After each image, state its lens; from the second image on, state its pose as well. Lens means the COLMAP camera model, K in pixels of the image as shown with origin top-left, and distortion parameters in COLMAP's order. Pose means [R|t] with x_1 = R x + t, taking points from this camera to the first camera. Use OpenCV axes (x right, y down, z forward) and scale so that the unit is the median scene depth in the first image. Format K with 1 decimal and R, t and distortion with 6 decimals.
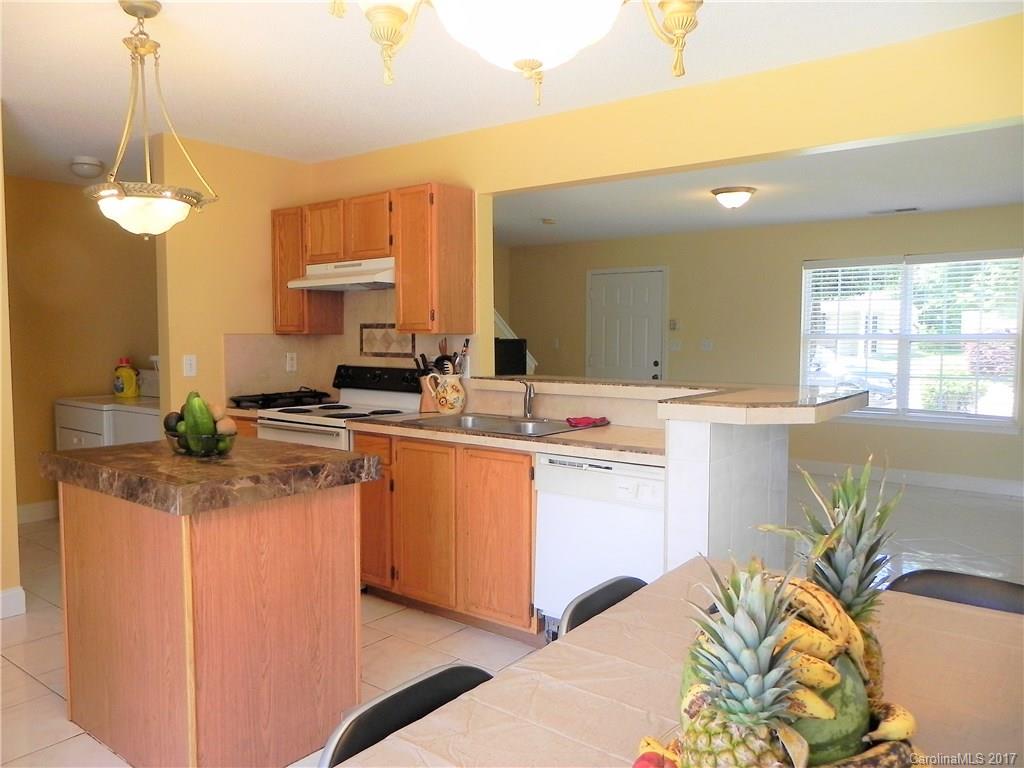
lens RADIAL K [[756.1, 0, 512.0], [0, 756.1, 384.0], [0, 0, 1]] dist [-0.008314, -0.003649]
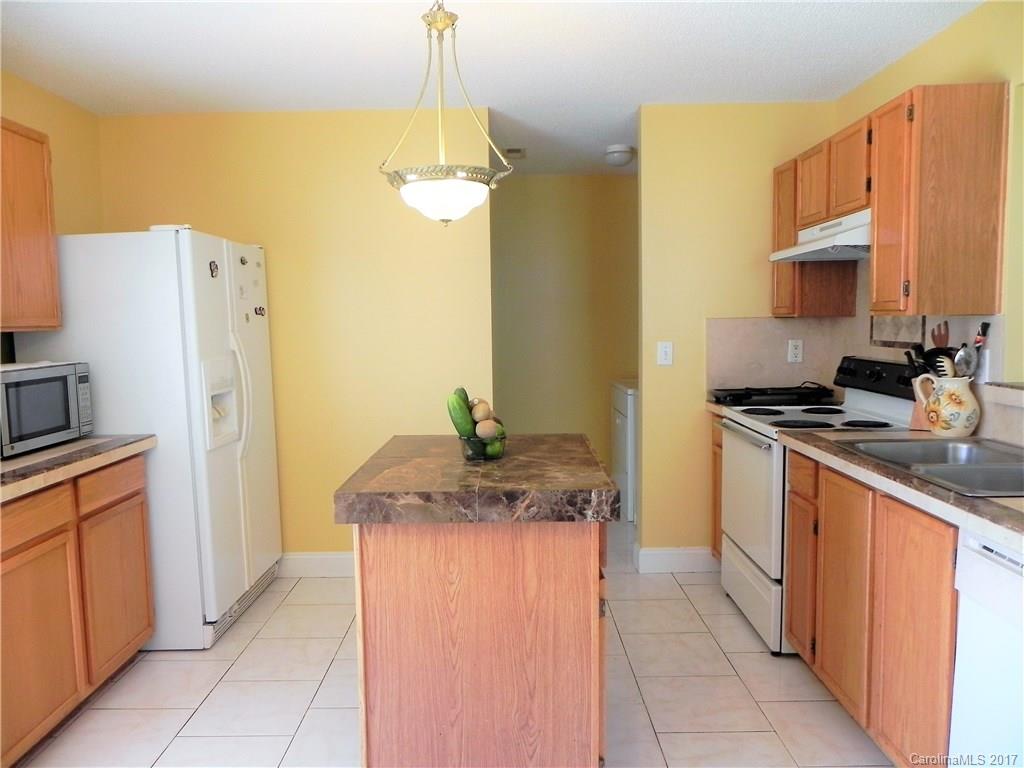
lens RADIAL K [[765.5, 0, 512.0], [0, 765.5, 384.0], [0, 0, 1]] dist [0.003098, -0.000861]
pose [[0.615146, 0.055616, -0.786449, 0.230020], [-0.034217, 0.998452, 0.043844, -0.024873], [0.787670, -0.000061, 0.616097, 0.314779]]
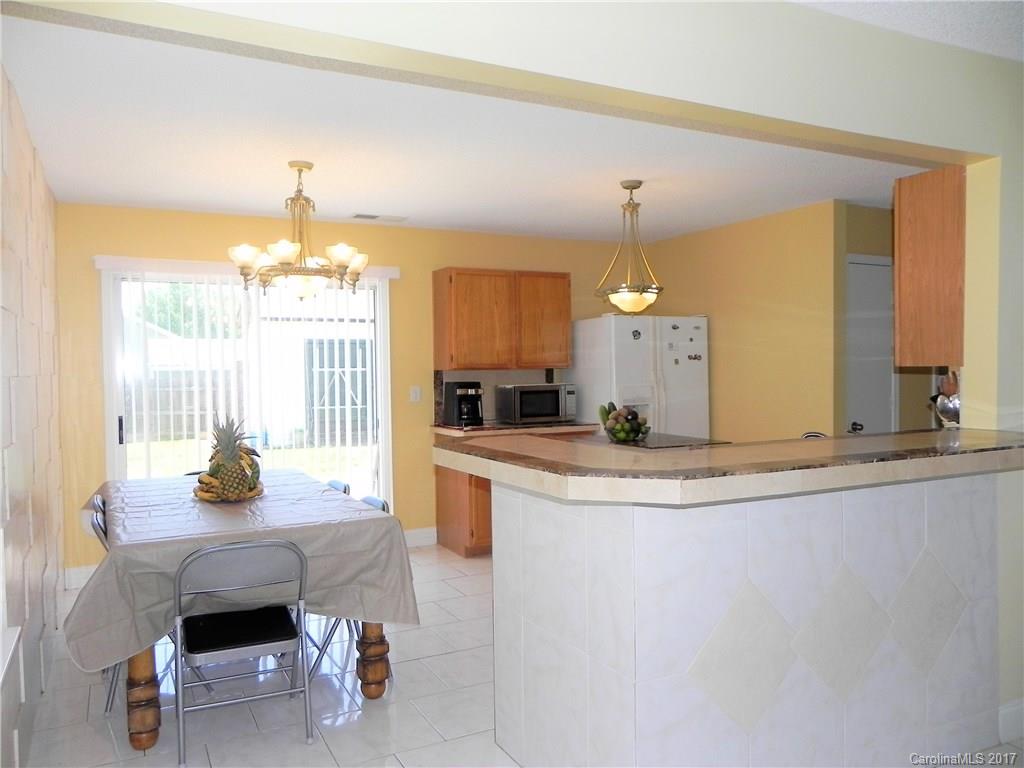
lens RADIAL K [[756.1, 0, 512.0], [0, 756.1, 384.0], [0, 0, 1]] dist [-0.008314, -0.003649]
pose [[-0.406480, 0.024701, -0.913326, 0.838842], [-0.050105, 0.997528, 0.049277, -0.070212], [0.912285, 0.065792, -0.404237, 0.995366]]
